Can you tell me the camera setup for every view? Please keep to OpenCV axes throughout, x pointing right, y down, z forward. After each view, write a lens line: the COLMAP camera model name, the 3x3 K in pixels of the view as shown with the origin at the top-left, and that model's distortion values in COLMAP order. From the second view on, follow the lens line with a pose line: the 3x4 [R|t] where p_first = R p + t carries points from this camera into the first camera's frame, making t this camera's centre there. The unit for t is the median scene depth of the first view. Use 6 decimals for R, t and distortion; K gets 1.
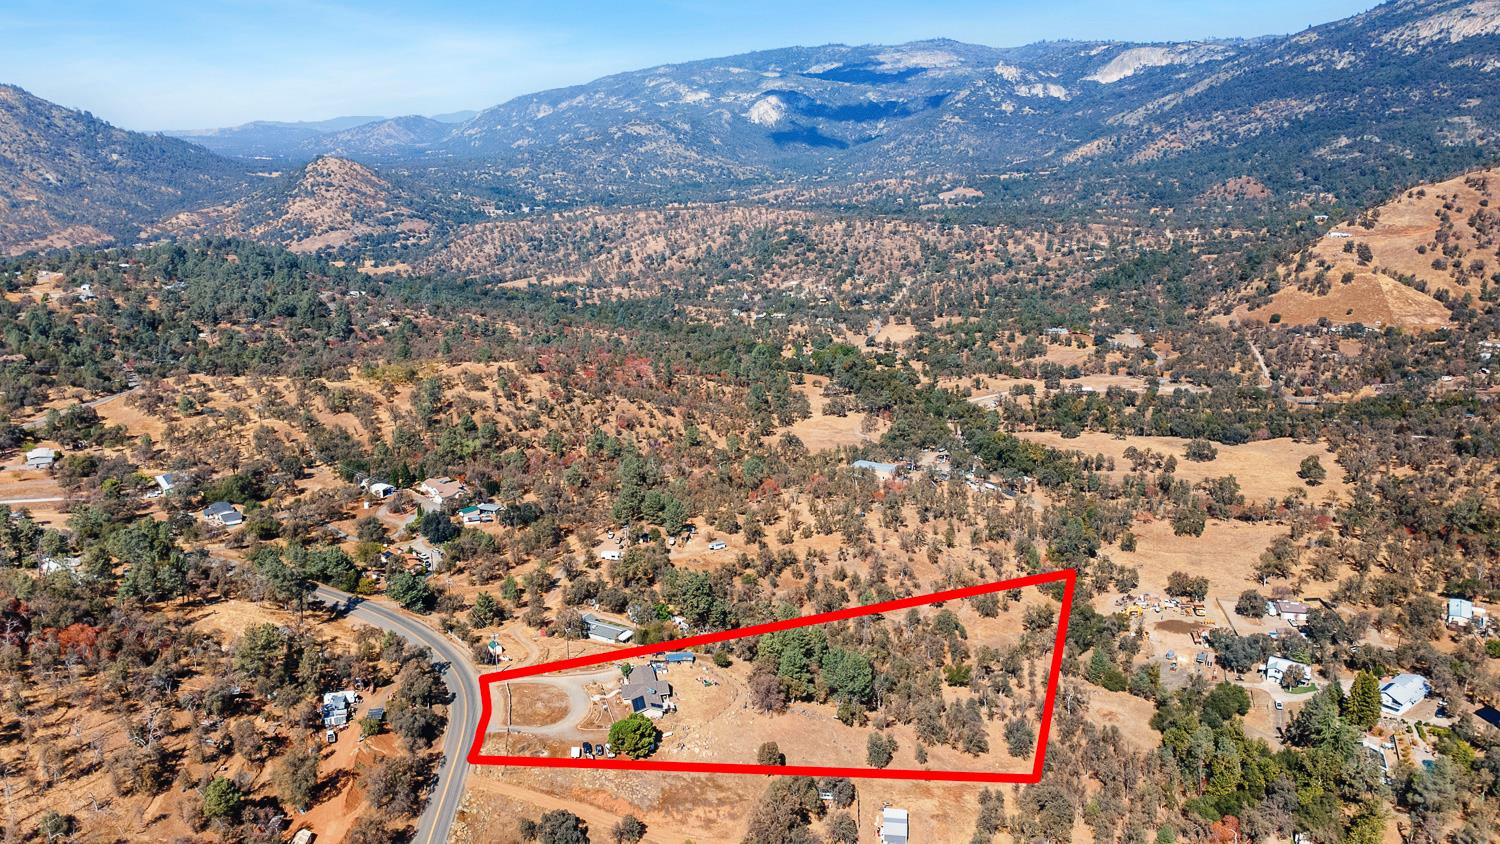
lens RADIAL K [[1099.1, 0, 750.0], [0, 1099.1, 422.0], [0, 0, 1]] dist [0.018728, 0.027706]
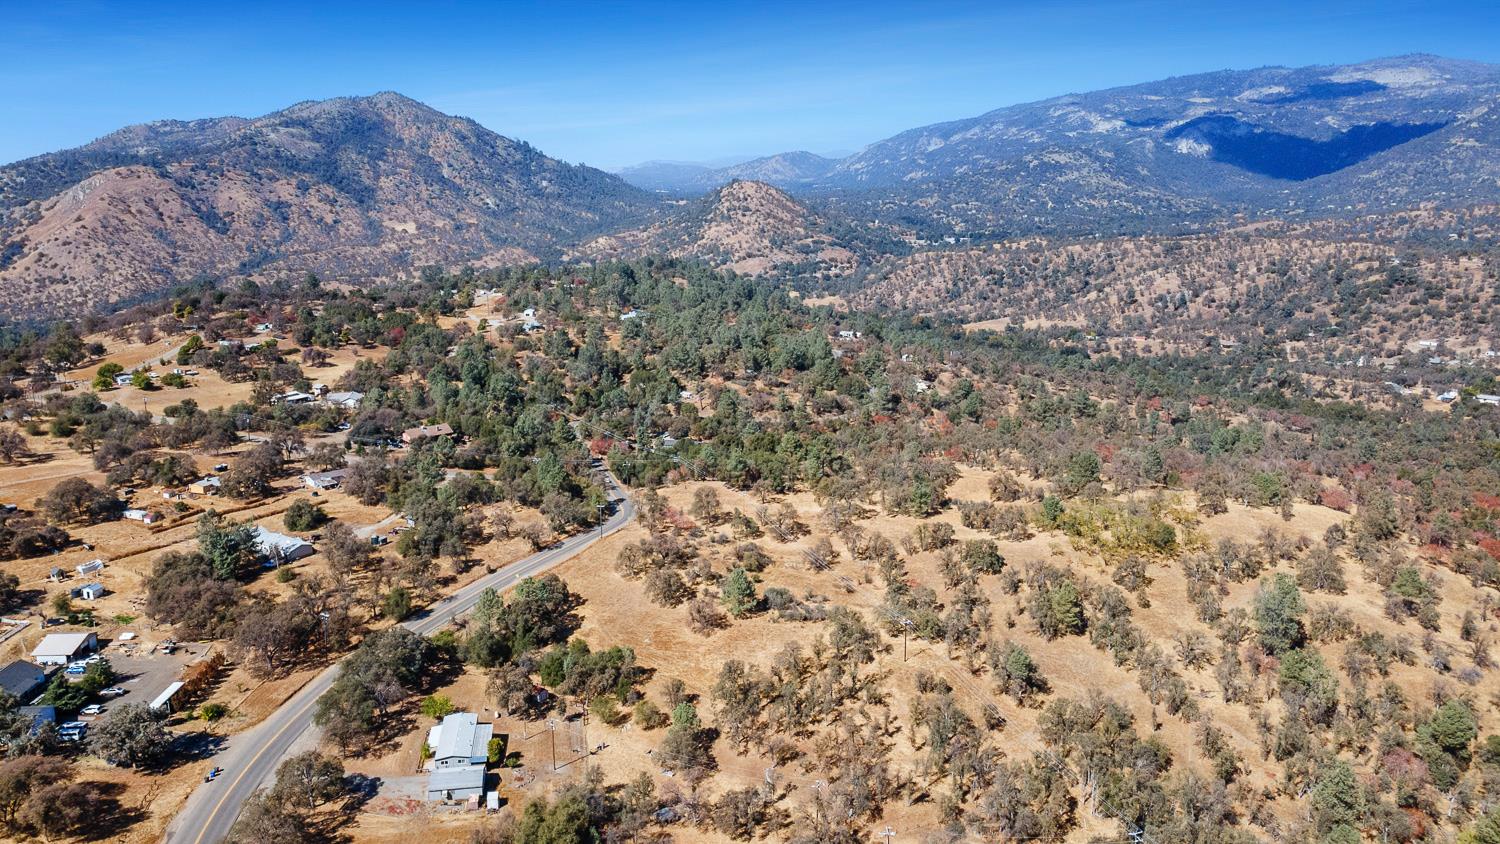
lens RADIAL K [[1099.1, 0, 750.0], [0, 1099.1, 422.0], [0, 0, 1]] dist [0.018728, 0.027706]
pose [[0.949479, 0.072835, -0.305263, -0.091179], [-0.083299, 0.996295, -0.021379, -0.018031], [0.302575, 0.045727, 0.952028, 0.139007]]
